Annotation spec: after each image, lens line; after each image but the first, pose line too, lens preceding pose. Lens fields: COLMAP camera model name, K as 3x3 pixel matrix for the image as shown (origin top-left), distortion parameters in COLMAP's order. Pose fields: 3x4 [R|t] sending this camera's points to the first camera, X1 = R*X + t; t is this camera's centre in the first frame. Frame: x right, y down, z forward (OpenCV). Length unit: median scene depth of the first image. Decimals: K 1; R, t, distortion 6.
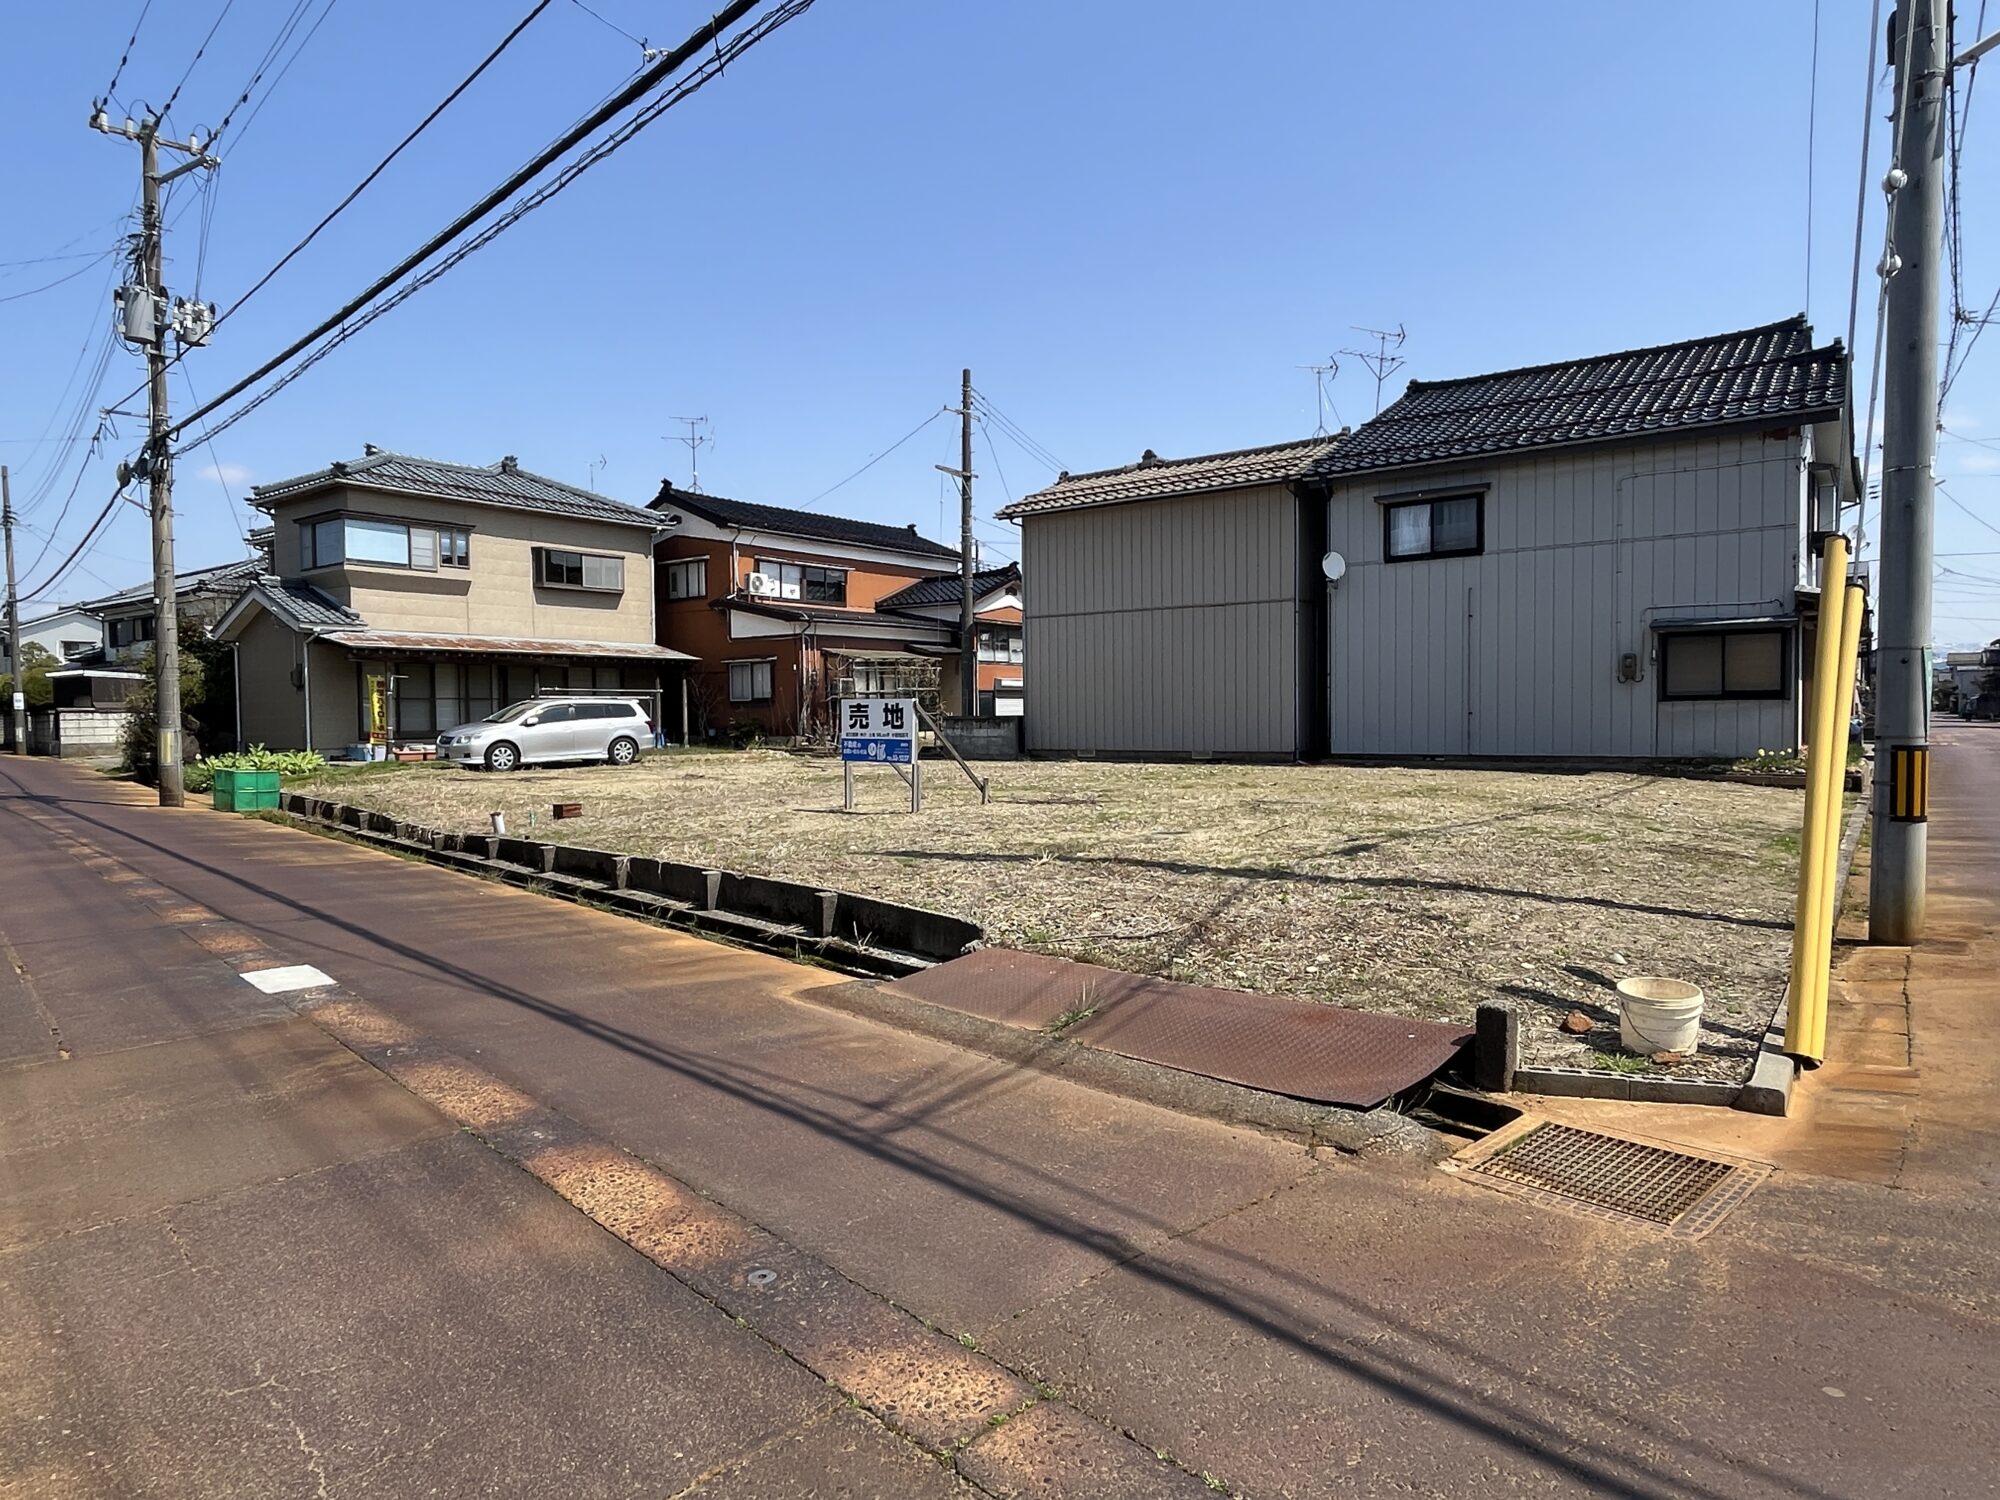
lens RADIAL K [[1194.4, 0, 978.7], [0, 1194.4, 754.8], [0, 0, 1]] dist [-0.002137, -0.002790]
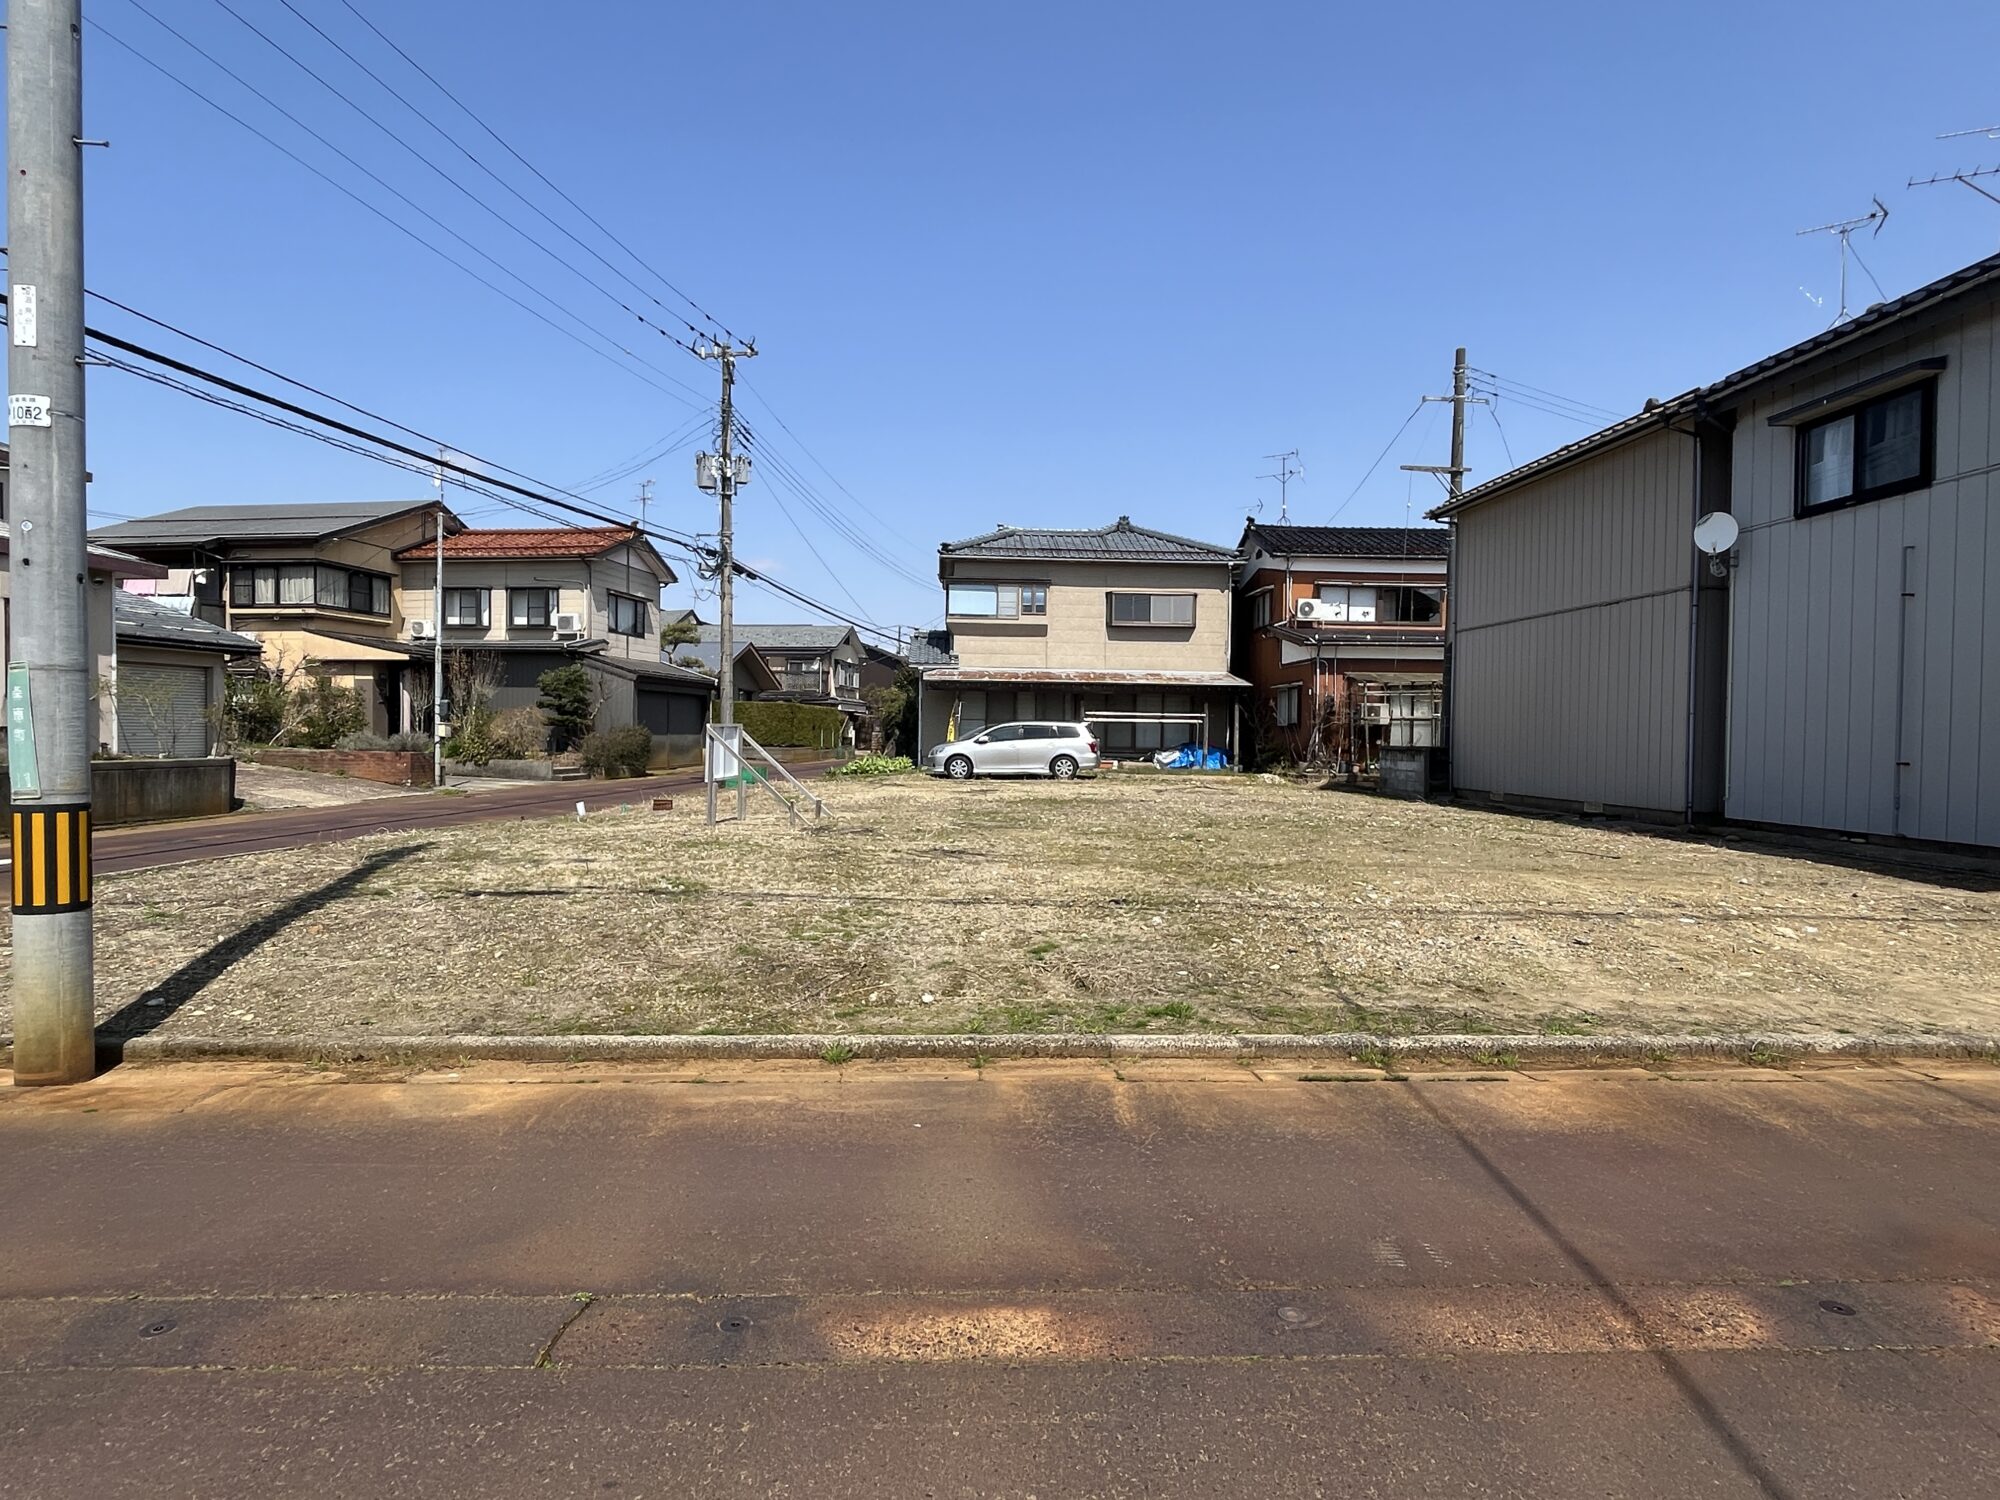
lens RADIAL K [[1078.5, 0, 978.6], [0, 1078.5, 760.4], [0, 0, 1]] dist [-0.002905, -0.002305]
pose [[0.638299, 0.038960, -0.768802, 0.480117], [-0.046896, 0.998831, 0.011682, -0.019955], [0.768358, 0.028598, 0.639381, 0.298650]]
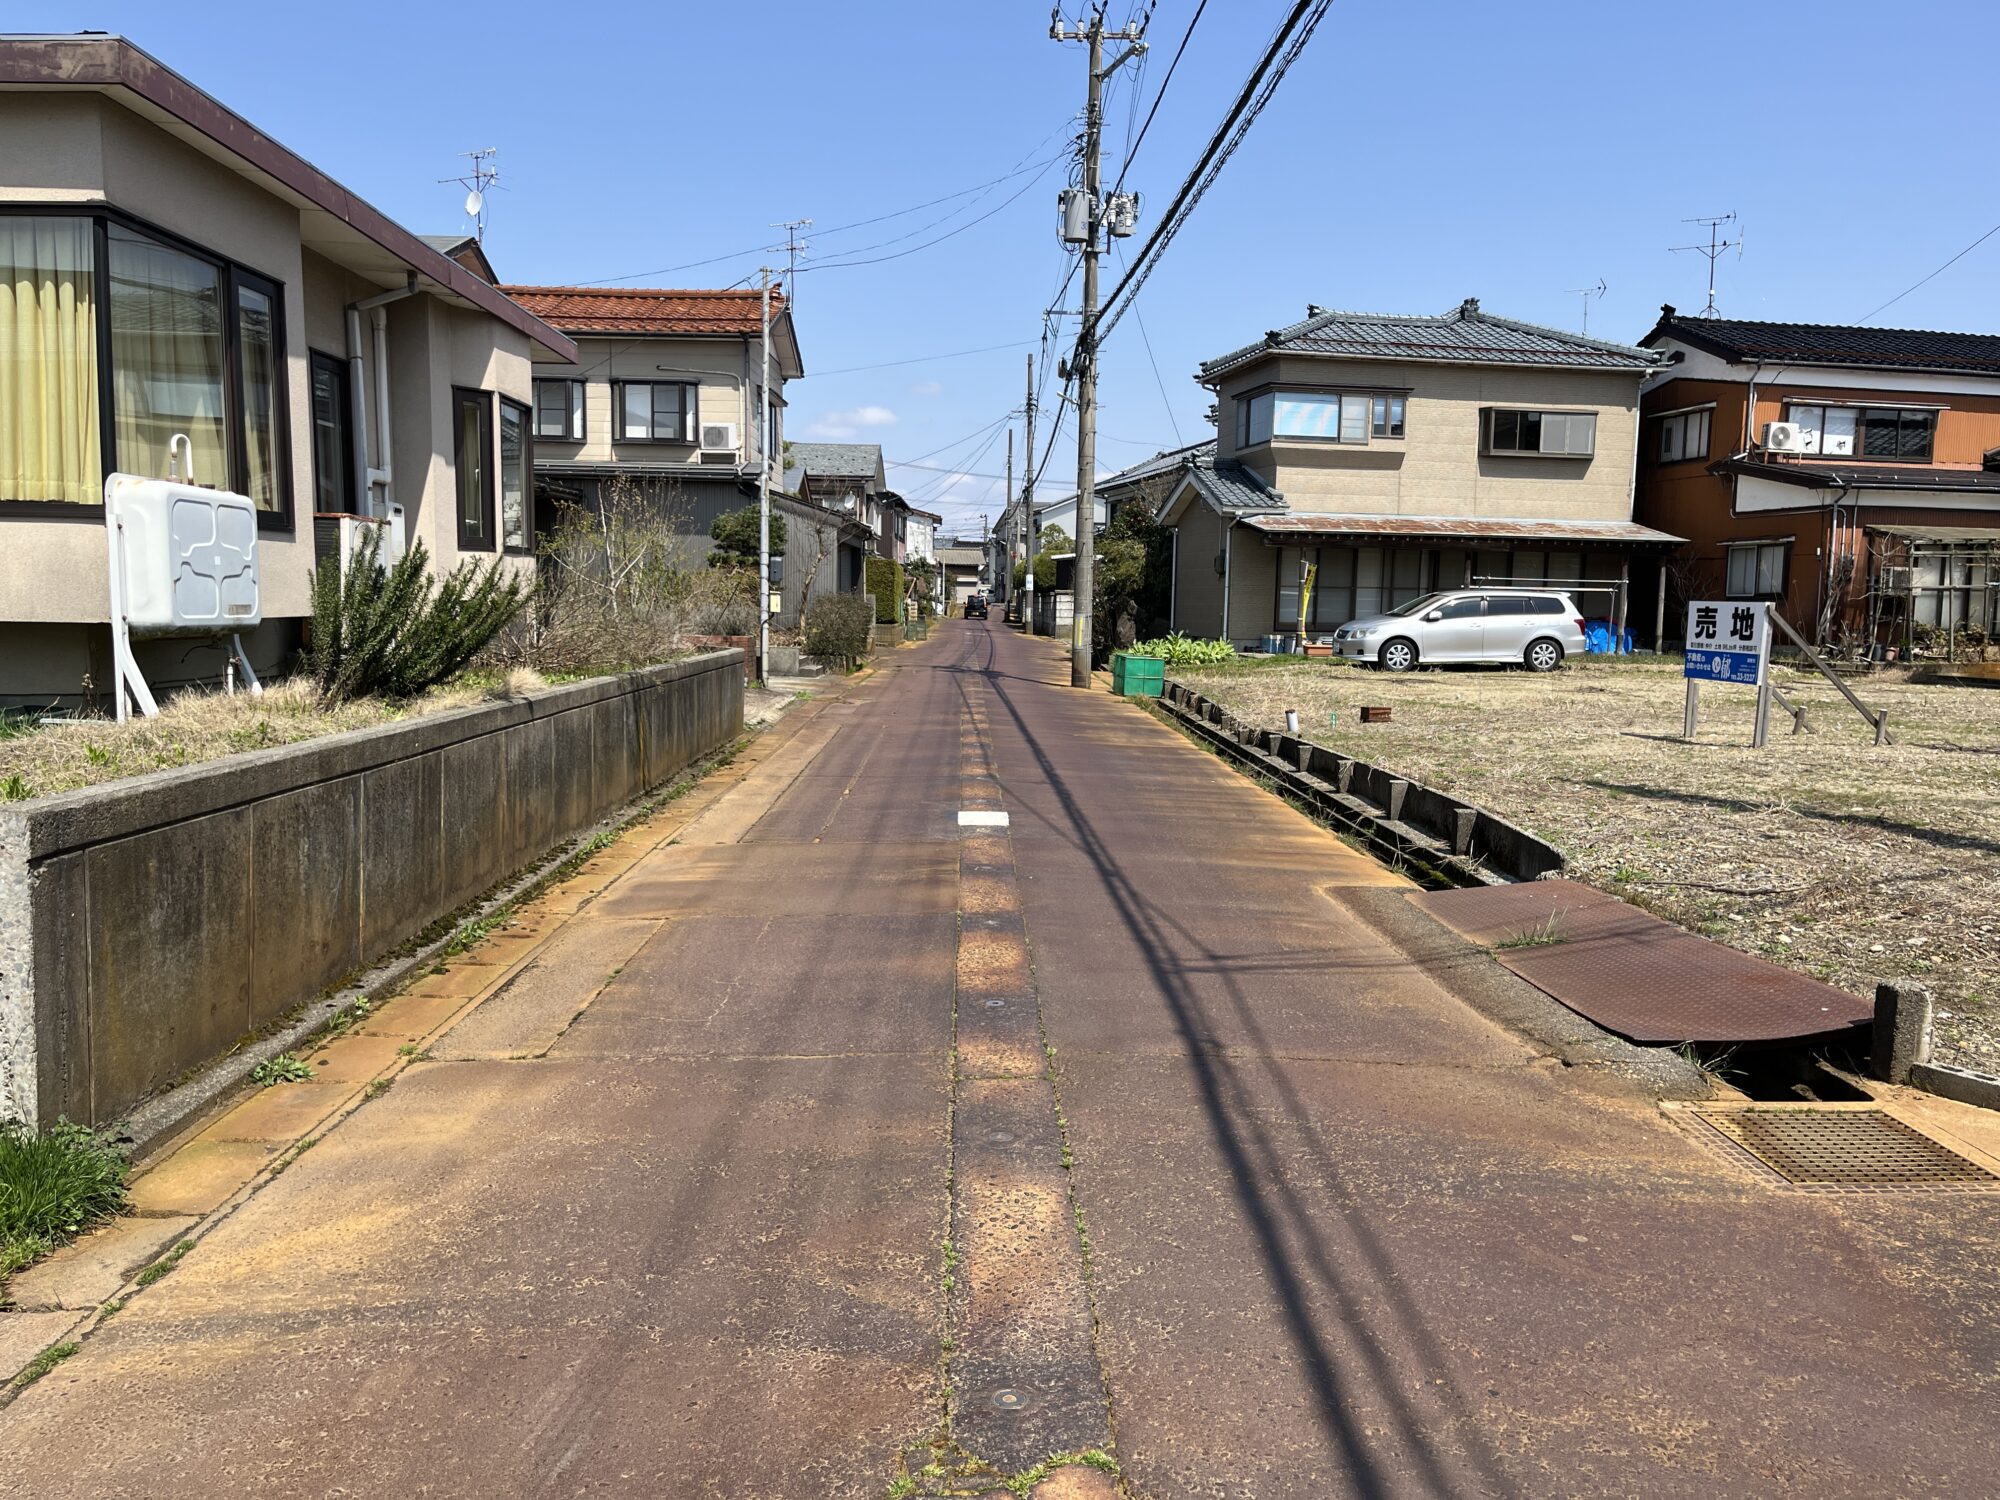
lens RADIAL K [[1510.9, 0, 991.0], [0, 1510.9, 756.6], [0, 0, 1]] dist [0.050124, -0.060239]
pose [[0.746042, 0.091207, -0.659623, 0.127899], [-0.047953, 0.995362, 0.083394, -0.002775], [0.664170, -0.030584, 0.746955, -0.049025]]
